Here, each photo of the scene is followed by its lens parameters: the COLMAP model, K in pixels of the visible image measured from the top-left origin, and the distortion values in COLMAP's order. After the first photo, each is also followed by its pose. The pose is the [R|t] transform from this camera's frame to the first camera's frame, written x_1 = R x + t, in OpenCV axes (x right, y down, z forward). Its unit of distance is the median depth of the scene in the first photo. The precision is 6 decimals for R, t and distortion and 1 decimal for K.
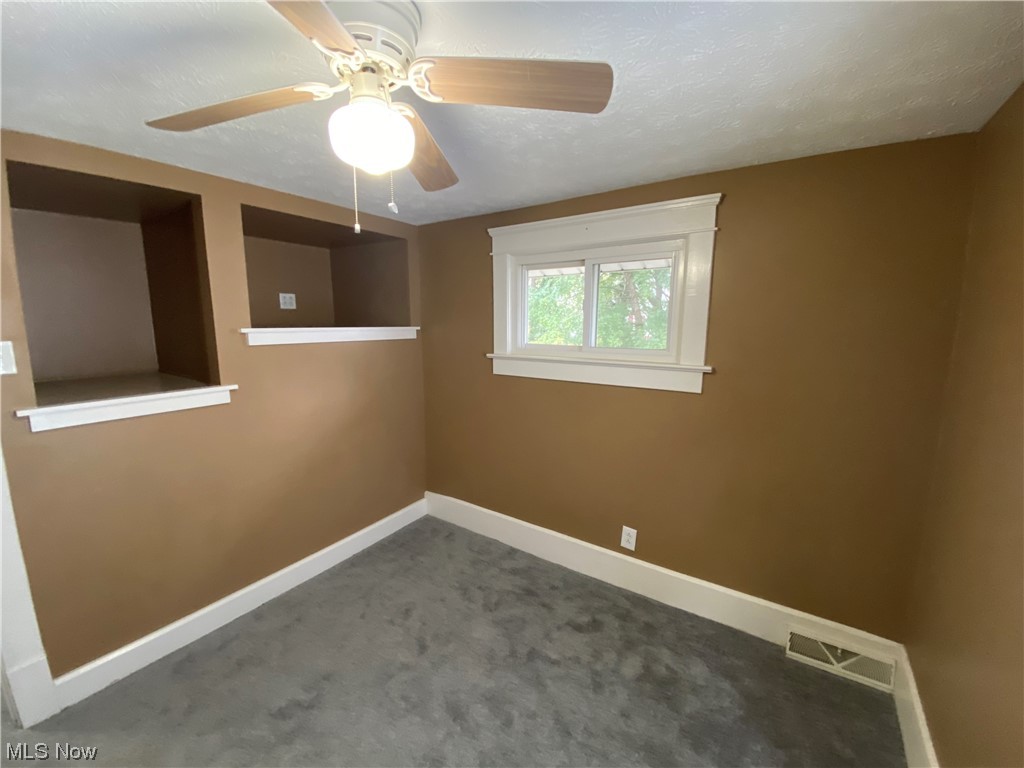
lens RADIAL K [[411.0, 0, 514.0], [0, 411.0, 385.1], [0, 0, 1]] dist [0.024379, -0.022838]
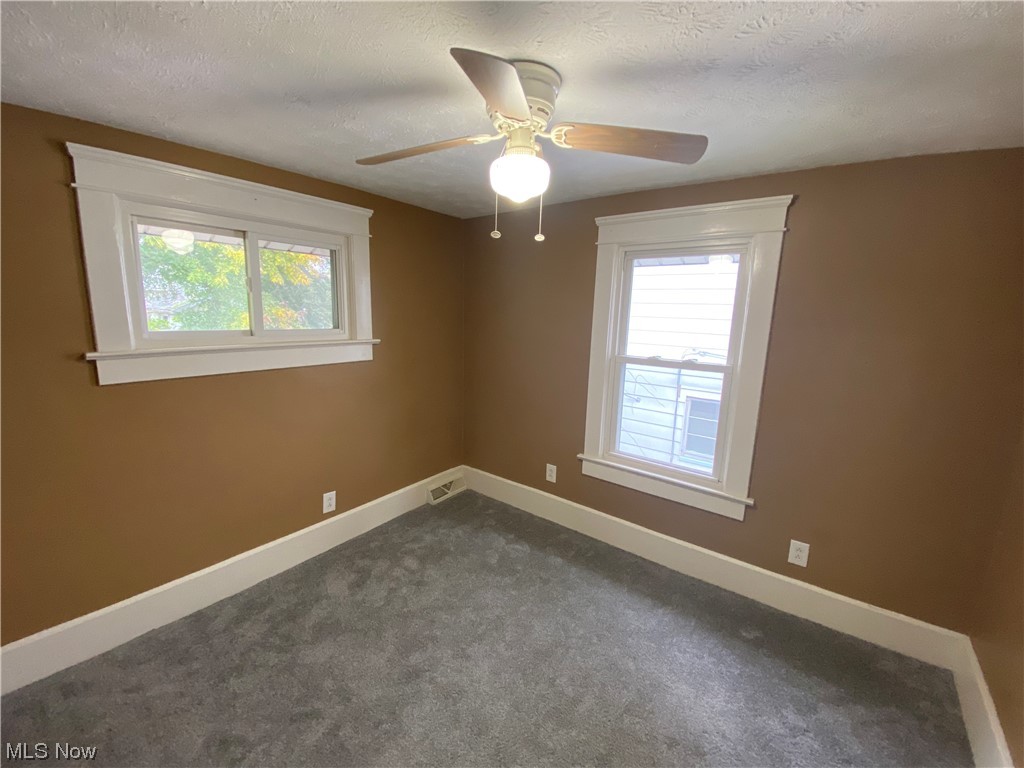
lens RADIAL K [[411.0, 0, 514.0], [0, 411.0, 385.1], [0, 0, 1]] dist [0.024379, -0.022838]
pose [[0.048037, -0.189939, 0.980620, -0.832525], [0.116080, 0.976163, 0.183389, -0.091369], [-0.992078, 0.105021, 0.068940, 0.464394]]
